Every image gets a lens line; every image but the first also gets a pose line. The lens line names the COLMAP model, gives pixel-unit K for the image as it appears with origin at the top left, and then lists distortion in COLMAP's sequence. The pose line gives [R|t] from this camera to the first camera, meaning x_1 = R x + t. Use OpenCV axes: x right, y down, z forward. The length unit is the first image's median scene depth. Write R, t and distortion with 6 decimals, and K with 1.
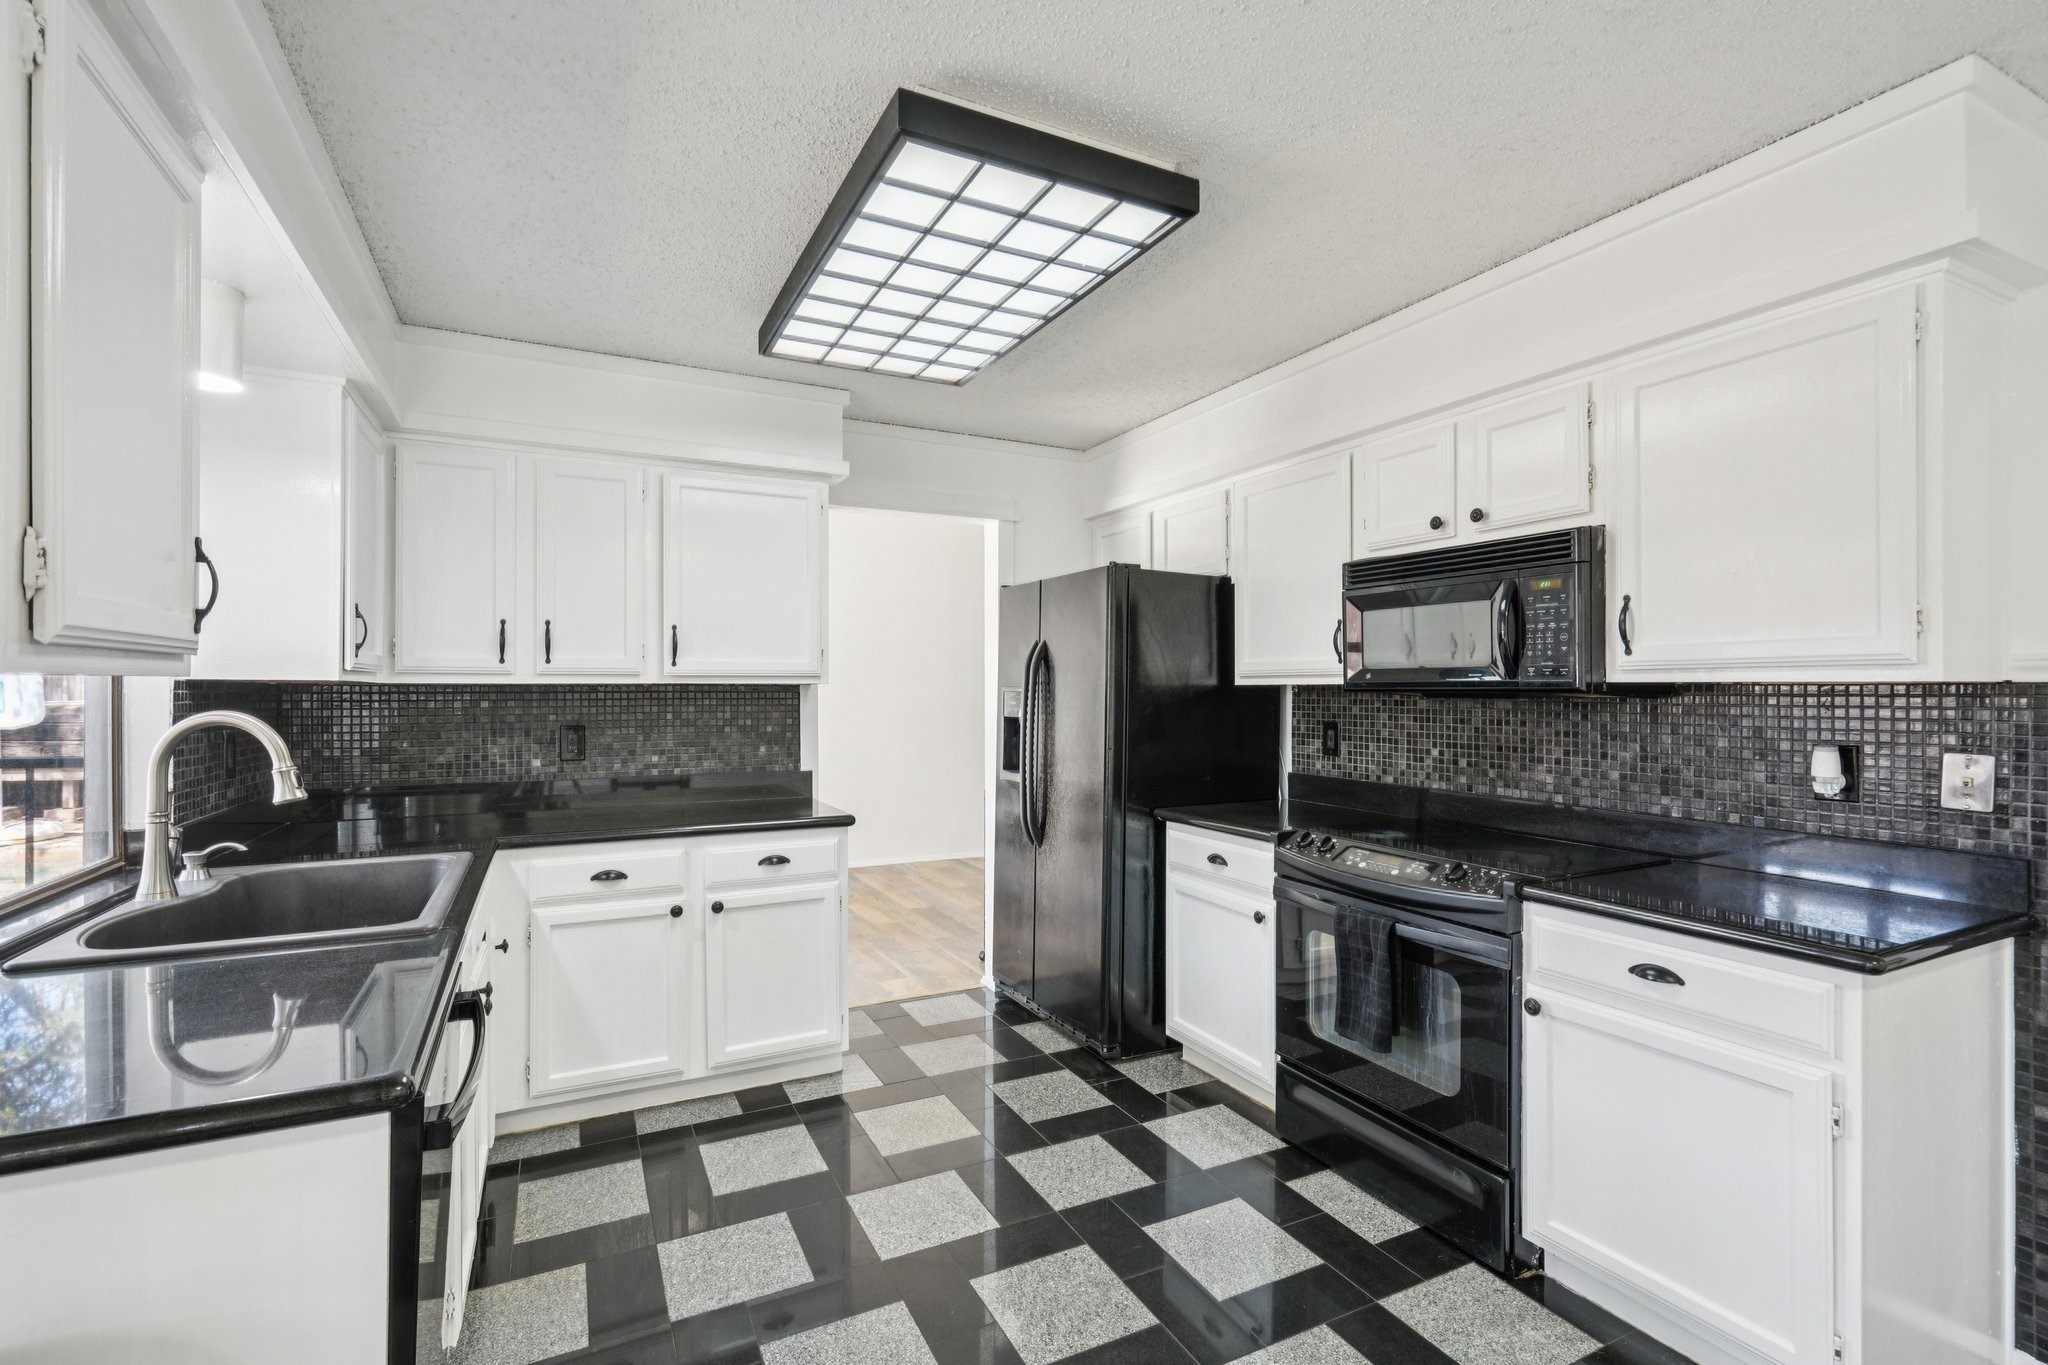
lens RADIAL K [[926.3, 0, 1034.4], [0, 926.3, 683.0], [0, 0, 1]] dist [-0.007027, 0.003015]
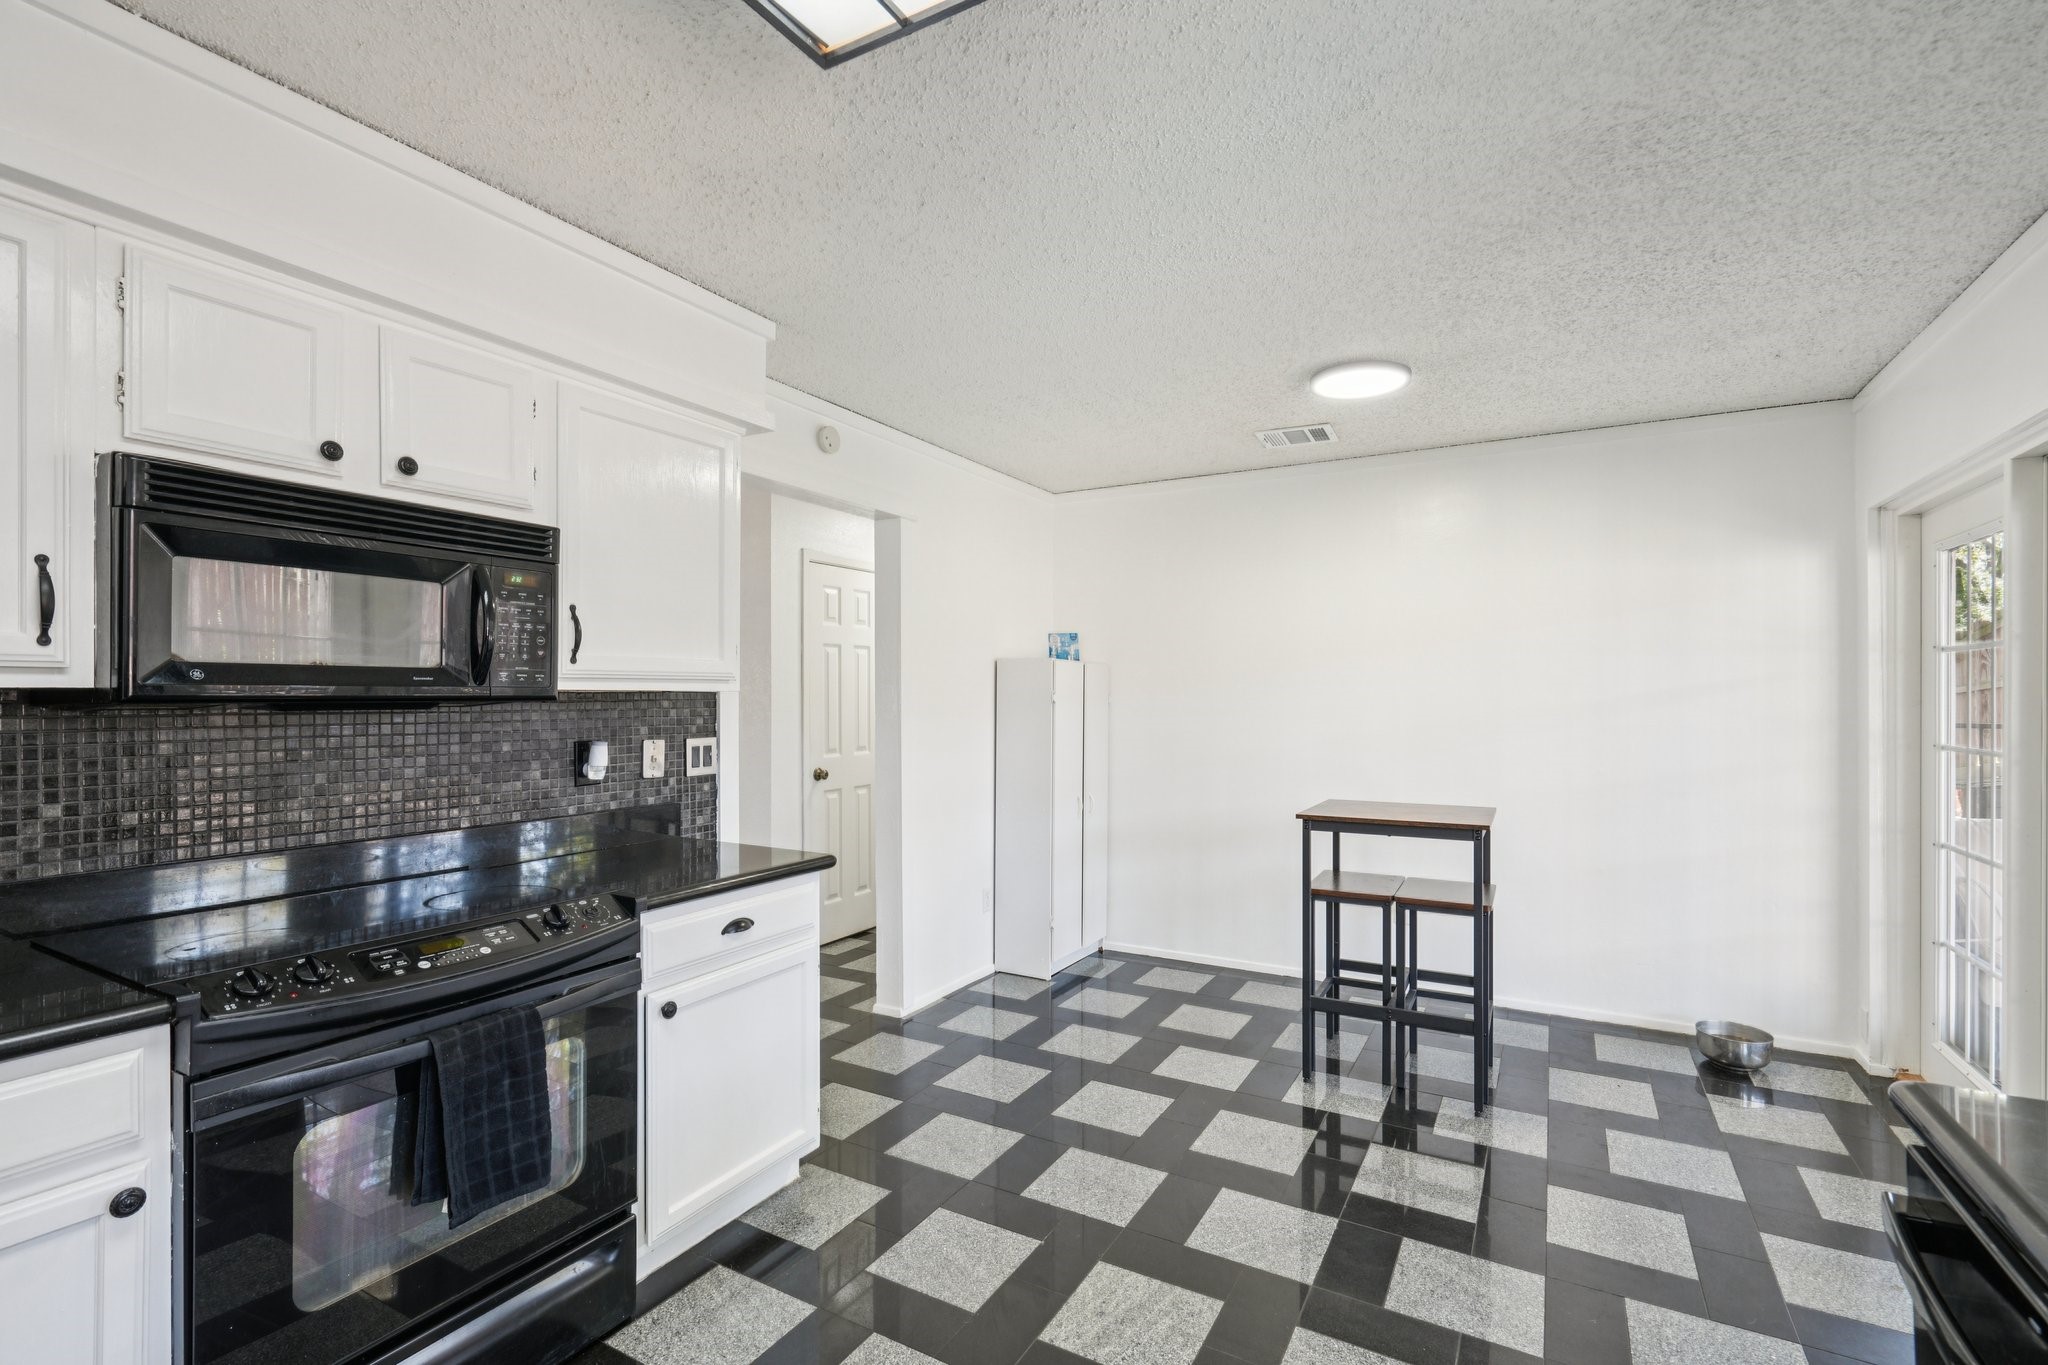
lens RADIAL K [[926.3, 0, 1031.5], [0, 926.3, 691.1], [0, 0, 1]] dist [-0.007027, 0.003015]
pose [[-0.542830, 0.000603, 0.839842, -0.385829], [-0.007426, 0.999957, -0.005517, 0.001725], [-0.839810, -0.009231, -0.542802, 0.888997]]
